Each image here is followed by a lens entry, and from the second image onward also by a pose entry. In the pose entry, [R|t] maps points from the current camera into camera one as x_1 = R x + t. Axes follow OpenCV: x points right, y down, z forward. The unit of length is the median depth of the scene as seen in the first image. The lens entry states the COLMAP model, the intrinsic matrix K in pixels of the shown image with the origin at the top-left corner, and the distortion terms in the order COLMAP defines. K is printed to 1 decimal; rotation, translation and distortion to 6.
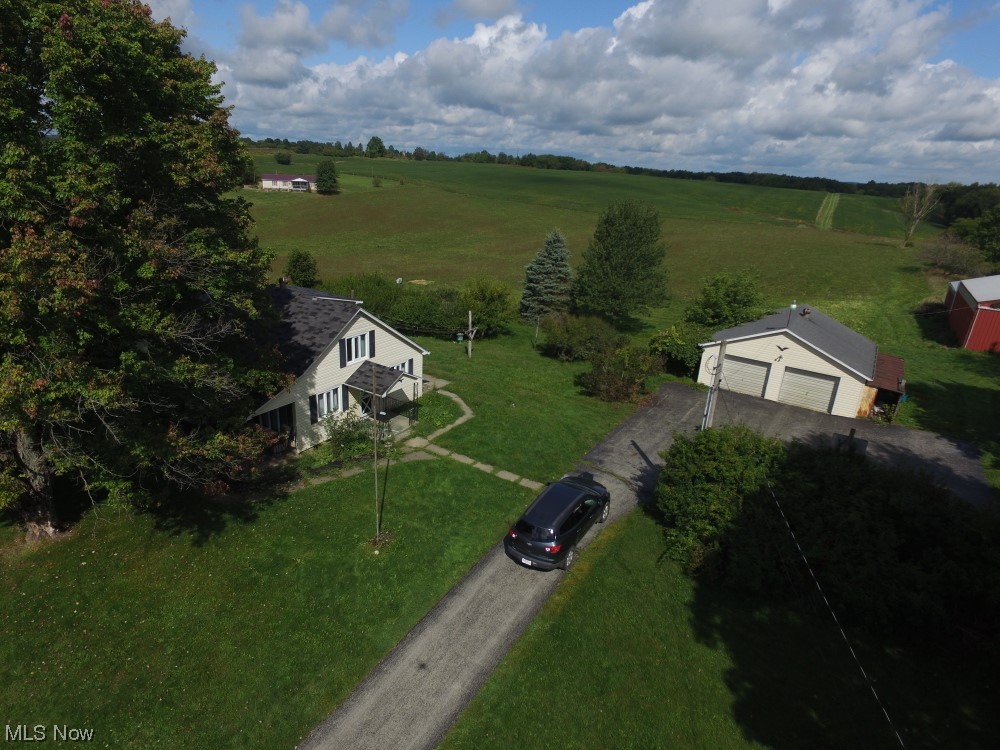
lens RADIAL K [[577.5, 0, 497.6], [0, 577.5, 374.1], [0, 0, 1]] dist [-0.011458, 0.013197]
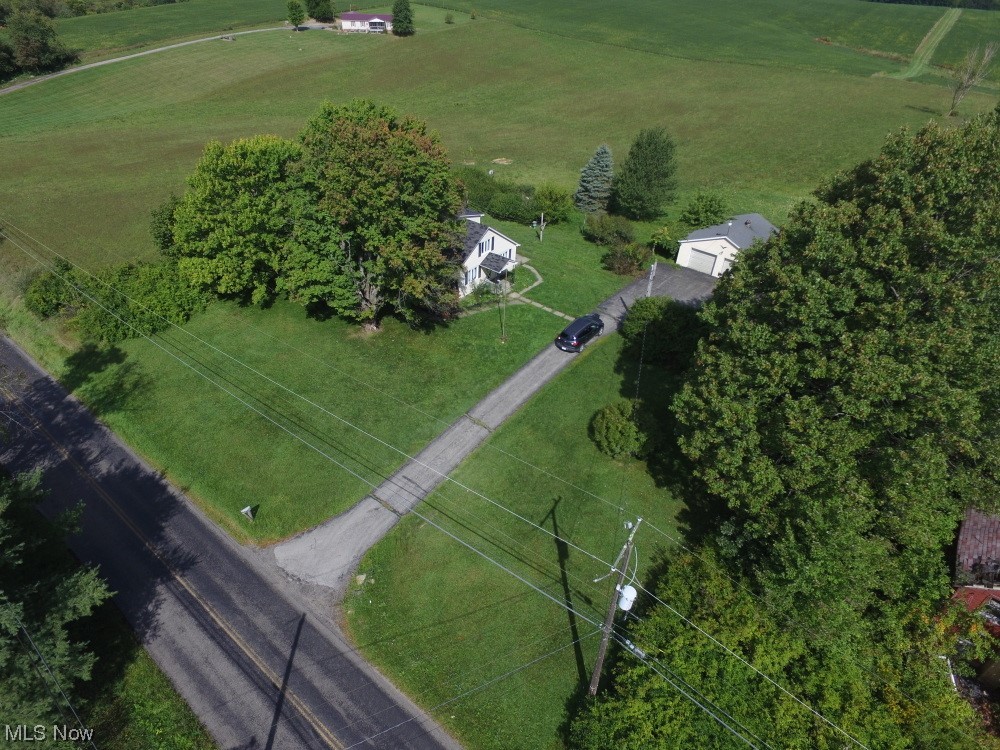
lens RADIAL K [[577.5, 0, 498.5], [0, 577.5, 372.4], [0, 0, 1]] dist [-0.011458, 0.013197]
pose [[0.994503, 0.051941, -0.090917, 0.000772], [-0.024608, 0.959910, 0.279228, -0.152454], [0.101775, -0.275456, 0.955911, -0.830683]]
